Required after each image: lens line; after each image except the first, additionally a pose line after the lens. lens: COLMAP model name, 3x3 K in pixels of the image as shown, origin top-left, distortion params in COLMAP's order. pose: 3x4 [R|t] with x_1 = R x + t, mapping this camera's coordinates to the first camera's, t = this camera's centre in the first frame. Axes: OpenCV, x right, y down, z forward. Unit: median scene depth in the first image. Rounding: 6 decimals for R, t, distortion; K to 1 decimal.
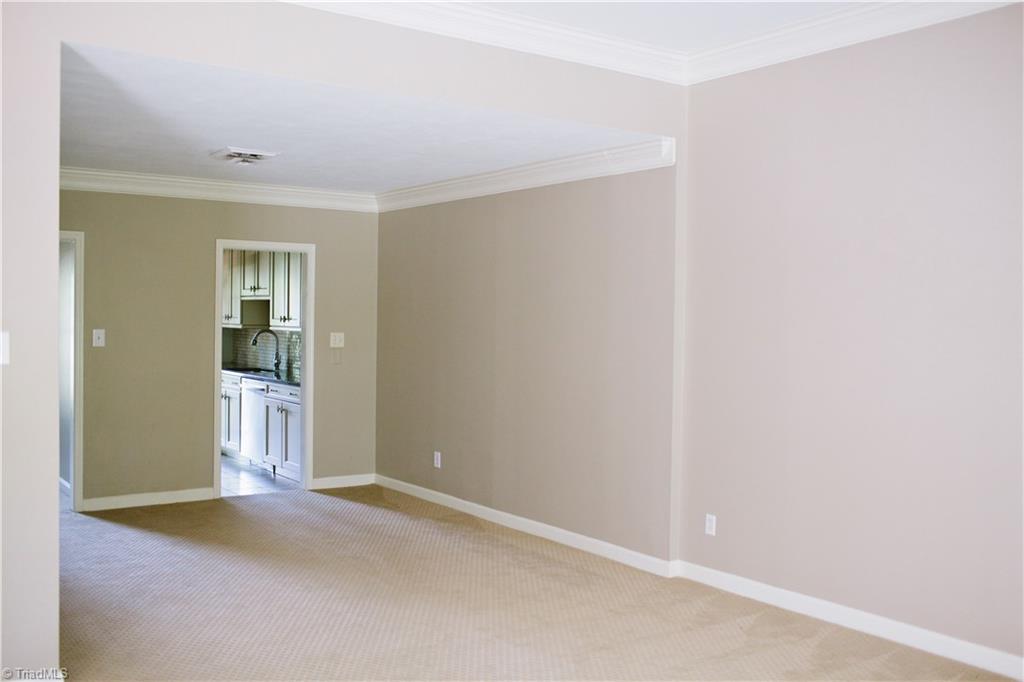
lens RADIAL K [[1028.9, 0, 512.0], [0, 1028.9, 341.0], [0, 0, 1]] dist [-0.001343, 0.015582]
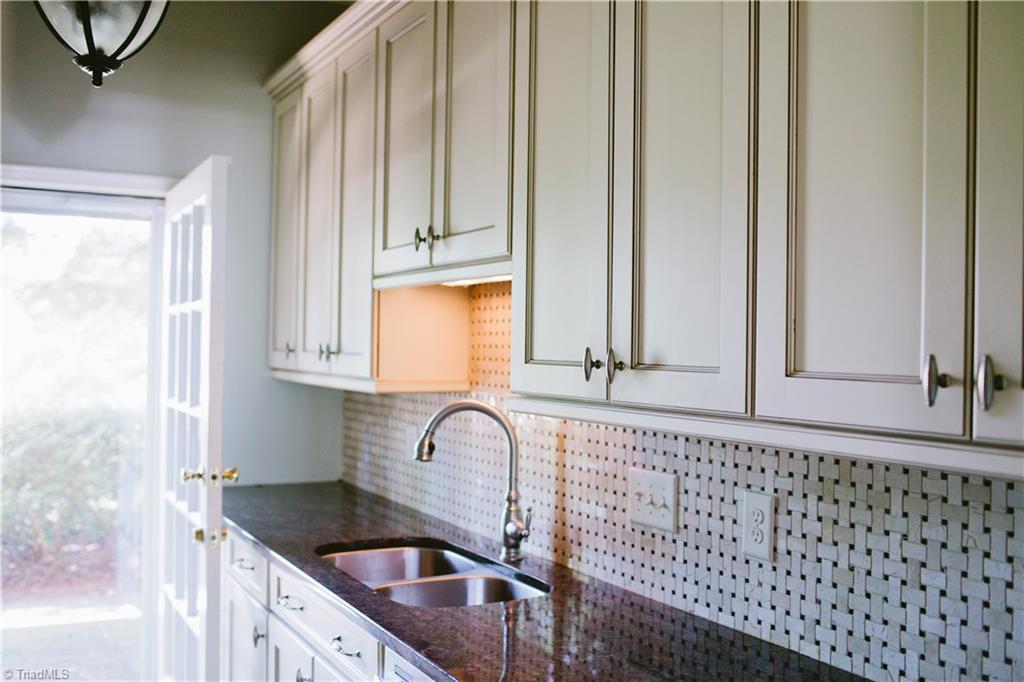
lens RADIAL K [[1028.9, 0, 512.0], [0, 1028.9, 341.0], [0, 0, 1]] dist [-0.001343, 0.015582]
pose [[0.994941, -0.006621, -0.100247, -0.200829], [0.004264, 0.999710, -0.023708, -0.020126], [0.100375, 0.023161, 0.994680, 0.737861]]
